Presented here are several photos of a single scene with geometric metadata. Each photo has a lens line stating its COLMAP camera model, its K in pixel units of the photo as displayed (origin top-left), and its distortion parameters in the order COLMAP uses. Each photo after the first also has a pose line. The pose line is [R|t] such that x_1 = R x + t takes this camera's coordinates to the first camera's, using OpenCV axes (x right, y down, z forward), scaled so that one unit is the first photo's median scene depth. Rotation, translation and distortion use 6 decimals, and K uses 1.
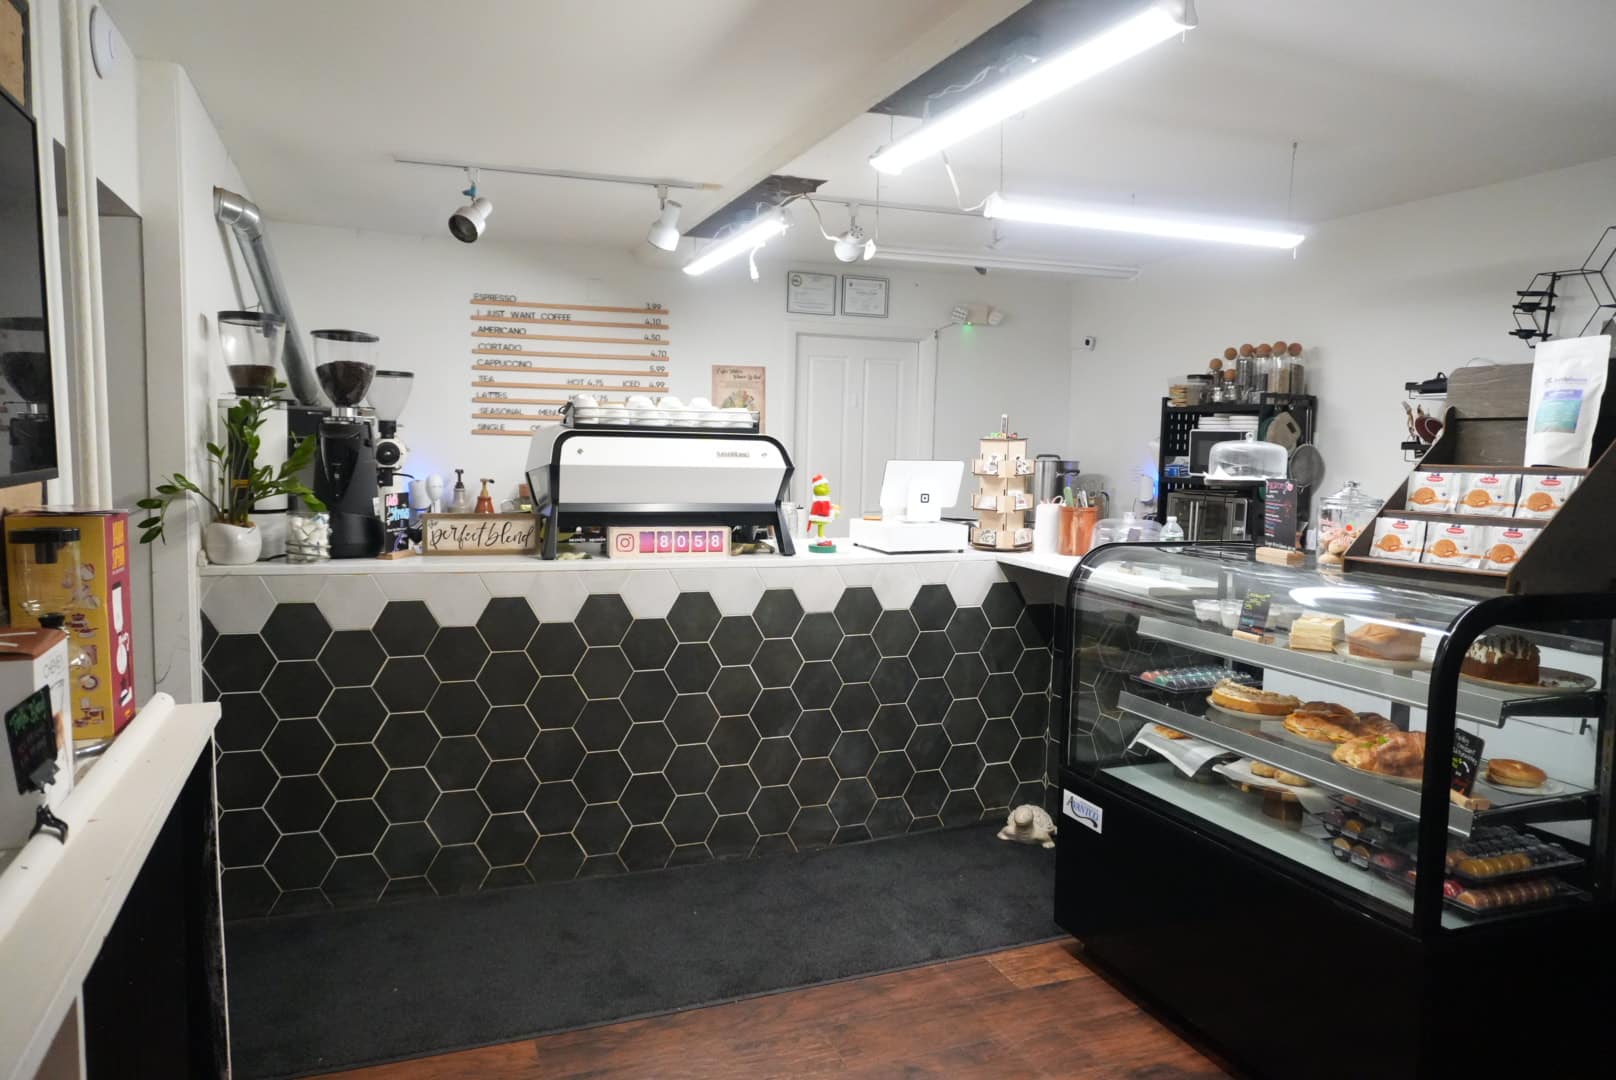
lens RADIAL K [[1079.5, 0, 808.0], [0, 1079.5, 540.0], [0, 0, 1]] dist [-0.000945, 0.001861]
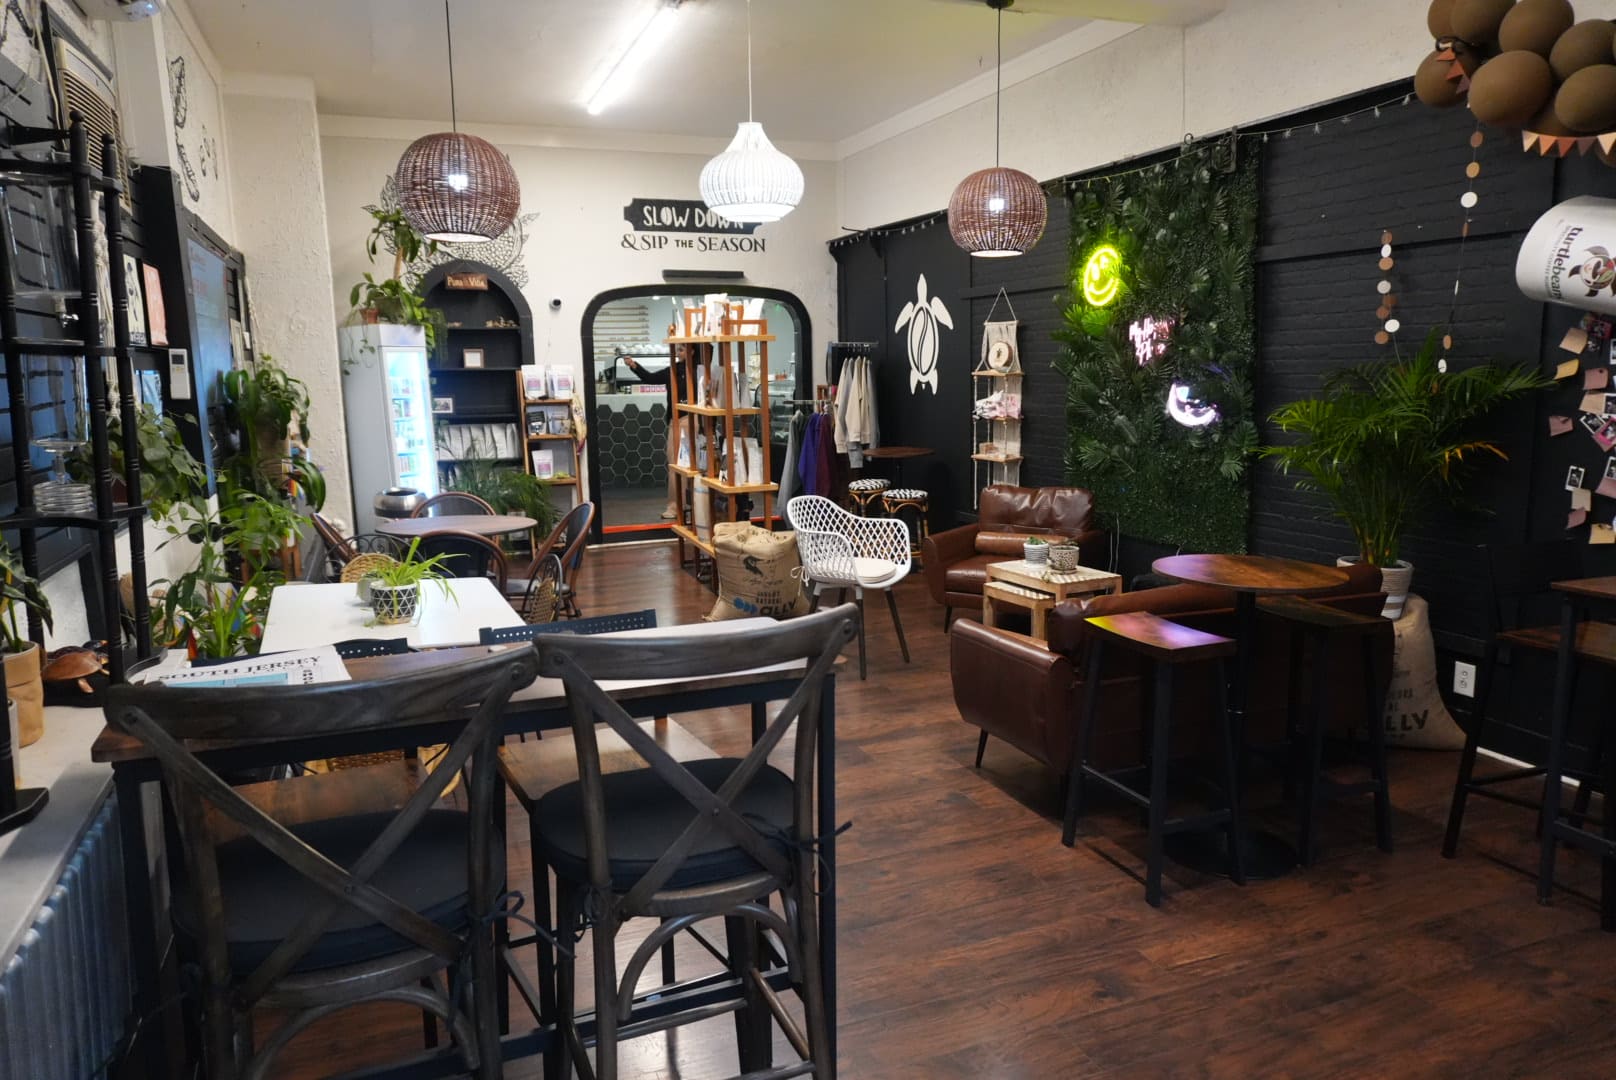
lens RADIAL K [[1079.5, 0, 808.0], [0, 1079.5, 540.0], [0, 0, 1]] dist [-0.000945, 0.001861]
pose [[0.999494, -0.031544, -0.004090, 0.356696], [0.031755, 0.996952, 0.071259, 0.242757], [0.001830, -0.071353, 0.997449, -2.338457]]
